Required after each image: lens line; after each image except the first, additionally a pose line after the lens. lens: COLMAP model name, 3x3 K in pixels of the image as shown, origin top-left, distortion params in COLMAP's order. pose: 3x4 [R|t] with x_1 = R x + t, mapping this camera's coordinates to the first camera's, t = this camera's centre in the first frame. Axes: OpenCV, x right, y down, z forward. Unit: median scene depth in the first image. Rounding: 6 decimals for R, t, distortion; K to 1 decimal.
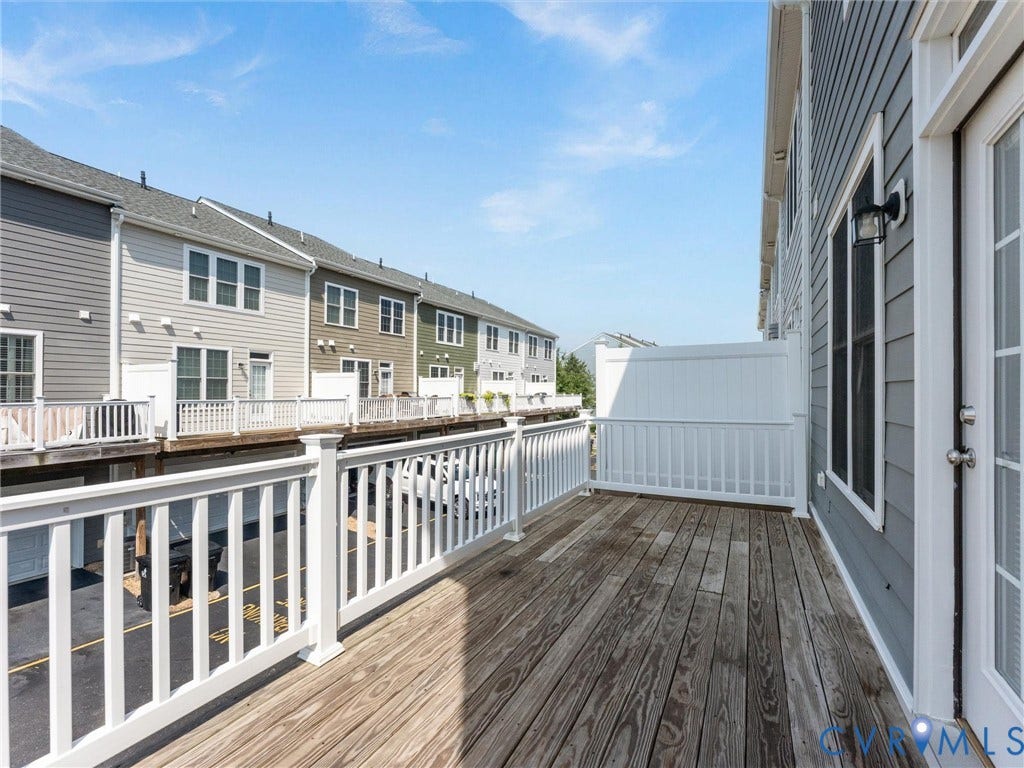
lens RADIAL K [[467.7, 0, 506.8], [0, 467.7, 389.7], [0, 0, 1]] dist [-0.001274, -0.000441]
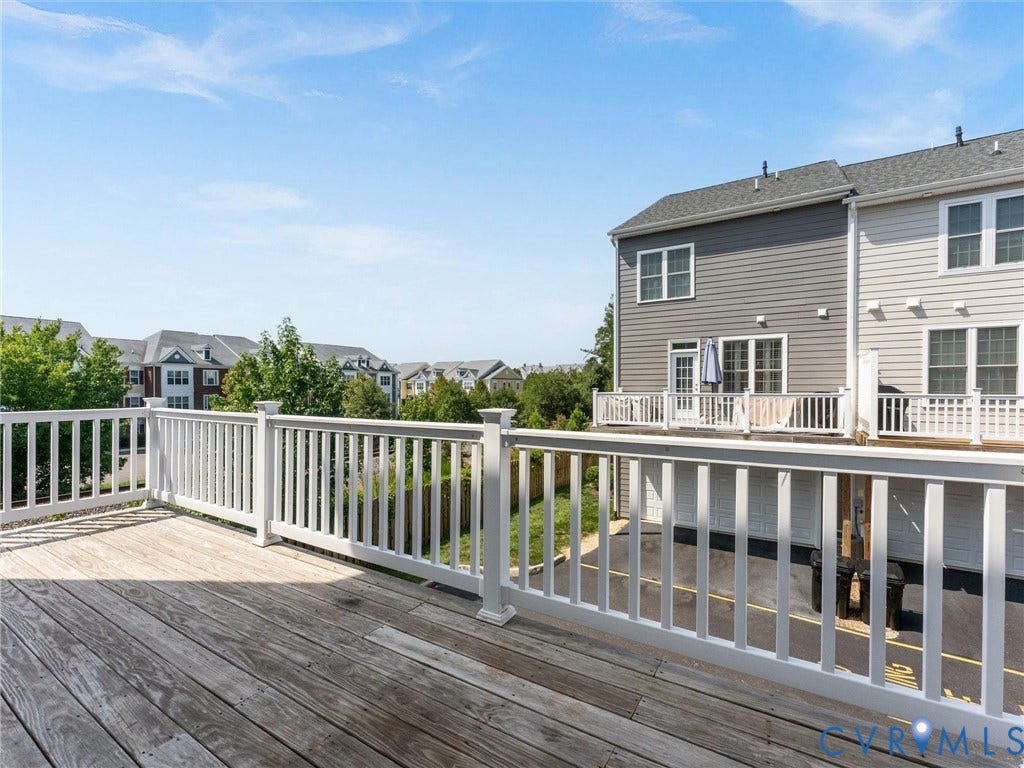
lens RADIAL K [[467.7, 0, 506.8], [0, 467.7, 389.7], [0, 0, 1]] dist [-0.001274, -0.000441]
pose [[-0.084648, -0.000261, -0.996411, 0.219469], [0.004280, 0.999991, -0.000625, 0.012855], [0.996402, -0.004318, -0.084646, 0.390351]]
